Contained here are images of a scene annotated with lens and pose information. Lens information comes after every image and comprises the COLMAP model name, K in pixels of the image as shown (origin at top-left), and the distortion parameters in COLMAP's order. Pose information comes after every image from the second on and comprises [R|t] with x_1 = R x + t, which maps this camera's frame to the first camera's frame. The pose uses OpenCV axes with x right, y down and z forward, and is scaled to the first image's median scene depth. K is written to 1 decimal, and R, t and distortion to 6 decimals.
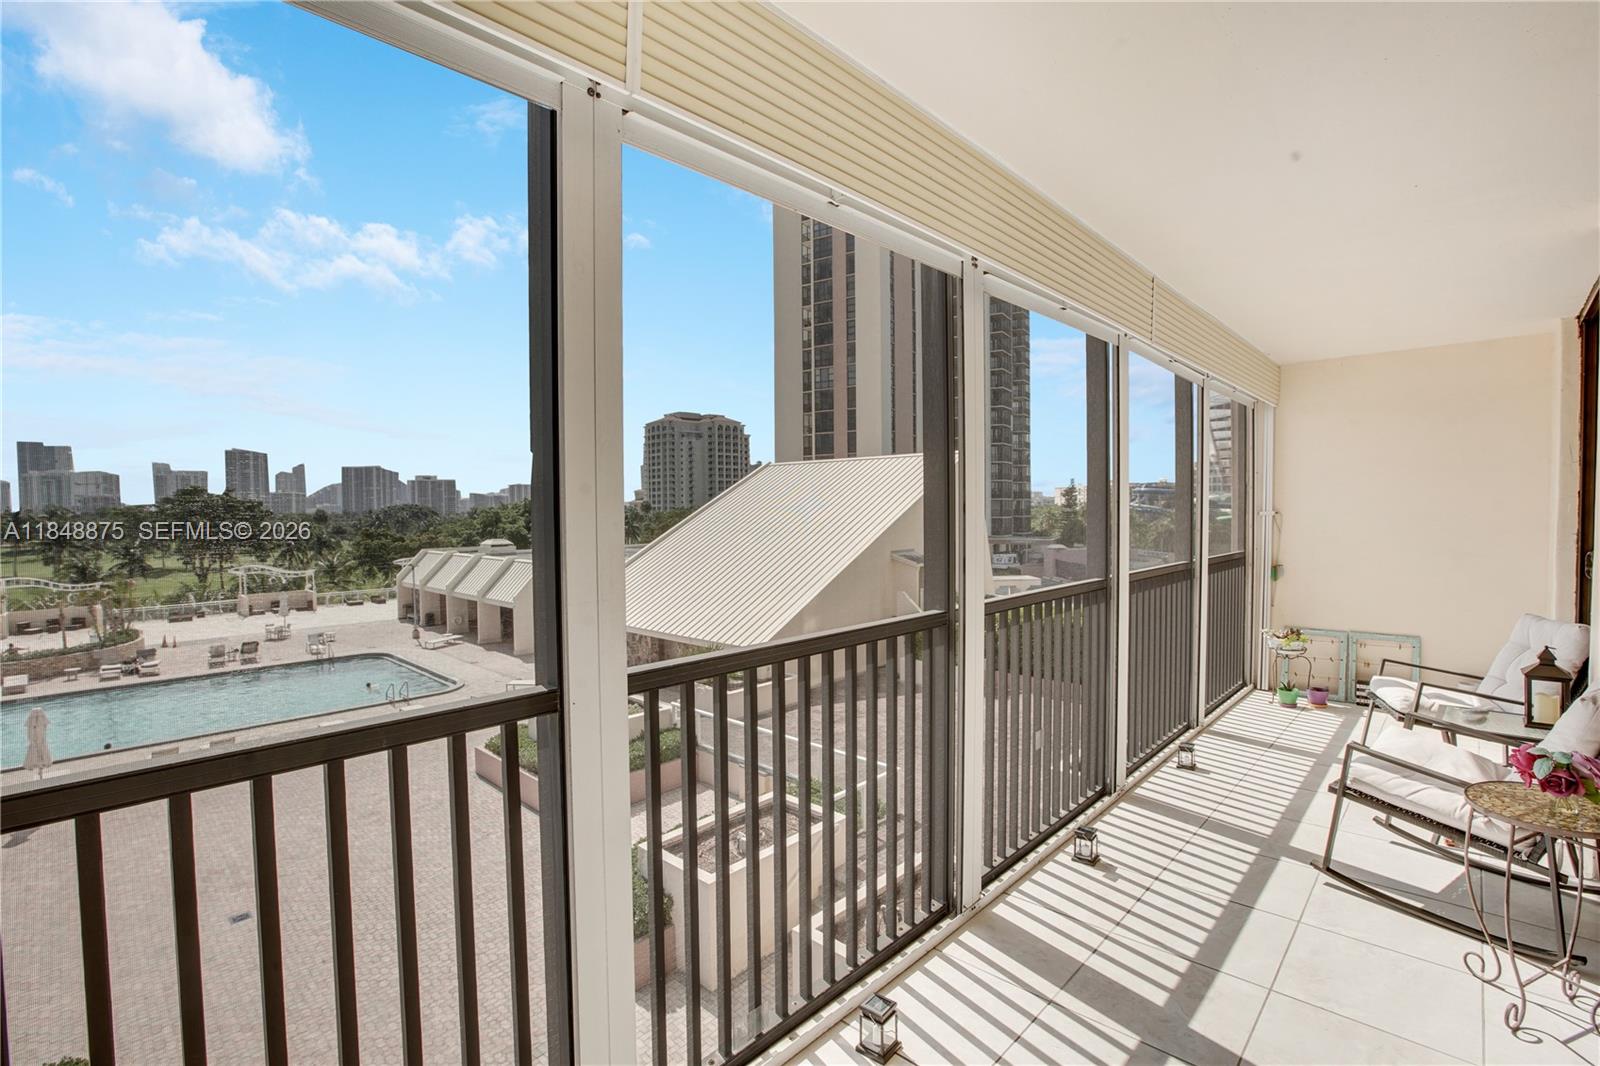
lens RADIAL K [[722.0, 0, 800.0], [0, 722.0, 533.0], [0, 0, 1]] dist [-0.009220, 0.000972]
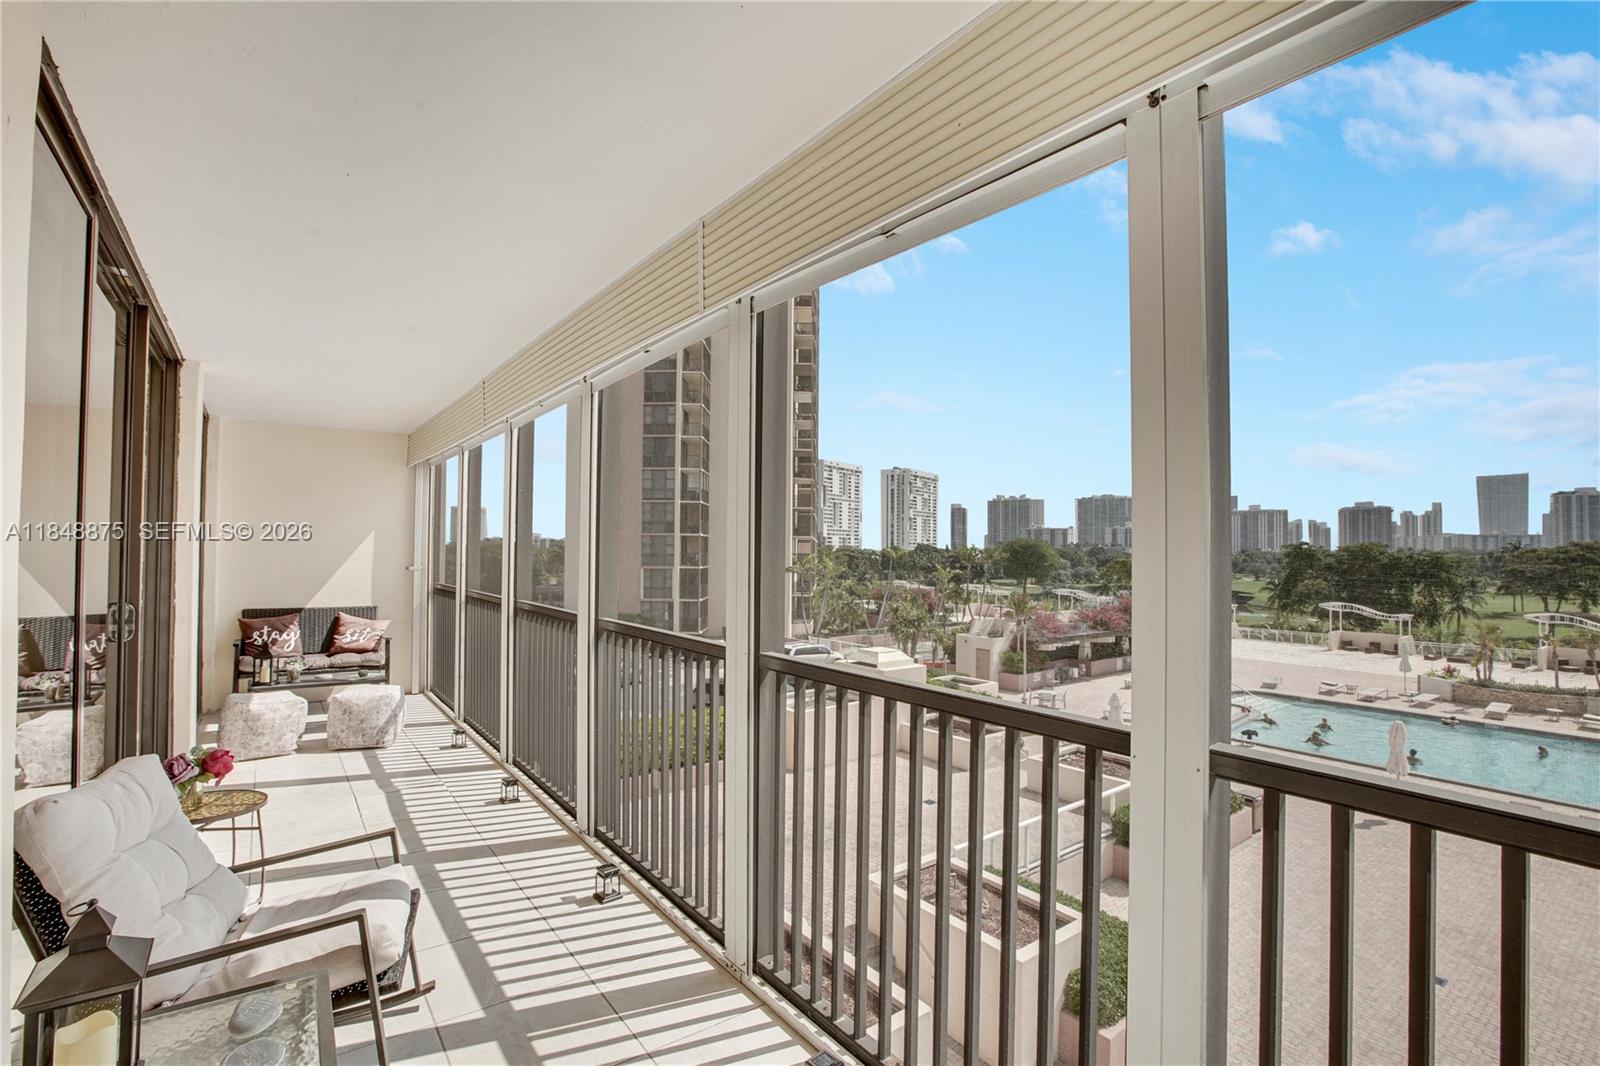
lens RADIAL K [[722.0, 0, 800.0], [0, 722.0, 533.0], [0, 0, 1]] dist [-0.009220, 0.000972]
pose [[-0.173430, -0.016694, -0.984705, 0.177324], [-0.035453, 0.999314, -0.010698, -0.006994], [0.984208, 0.033056, -0.173903, 0.187104]]
